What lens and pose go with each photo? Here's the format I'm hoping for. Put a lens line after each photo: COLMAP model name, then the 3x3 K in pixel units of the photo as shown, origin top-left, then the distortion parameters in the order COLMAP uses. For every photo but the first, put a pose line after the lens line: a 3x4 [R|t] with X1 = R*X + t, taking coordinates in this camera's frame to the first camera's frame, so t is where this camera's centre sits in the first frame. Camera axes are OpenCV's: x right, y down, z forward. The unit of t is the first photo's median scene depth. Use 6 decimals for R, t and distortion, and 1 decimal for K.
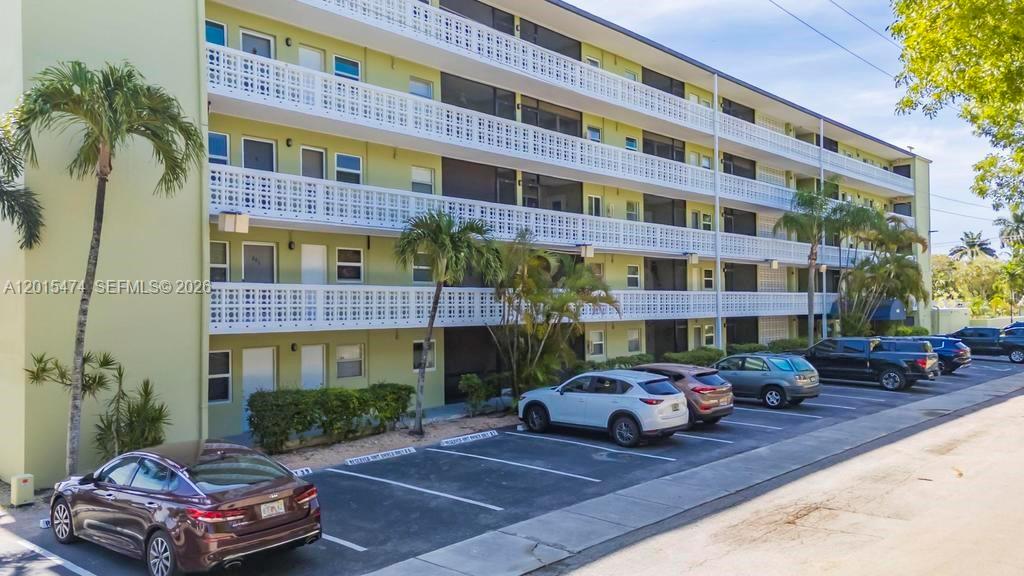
lens RADIAL K [[762.4, 0, 505.0], [0, 762.4, 288.7], [0, 0, 1]] dist [0.070369, 0.002690]
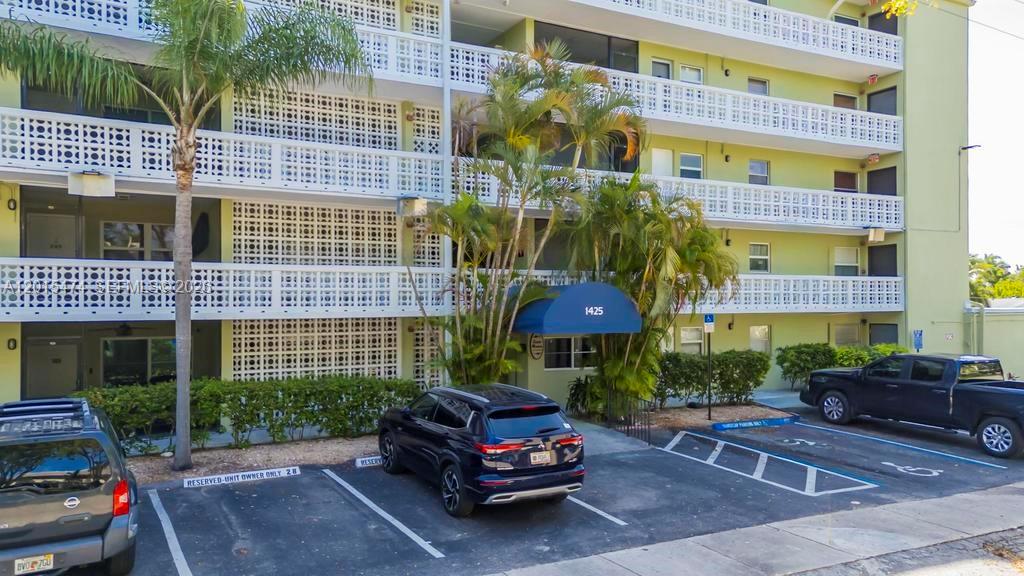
lens RADIAL K [[762.4, 0, 517.7], [0, 762.4, 289.6], [0, 0, 1]] dist [0.070369, 0.002690]
pose [[0.956008, 0.006293, -0.293271, 0.143342], [-0.000271, 0.999788, 0.020568, 0.003123], [0.293339, -0.019584, 0.955808, 0.146291]]
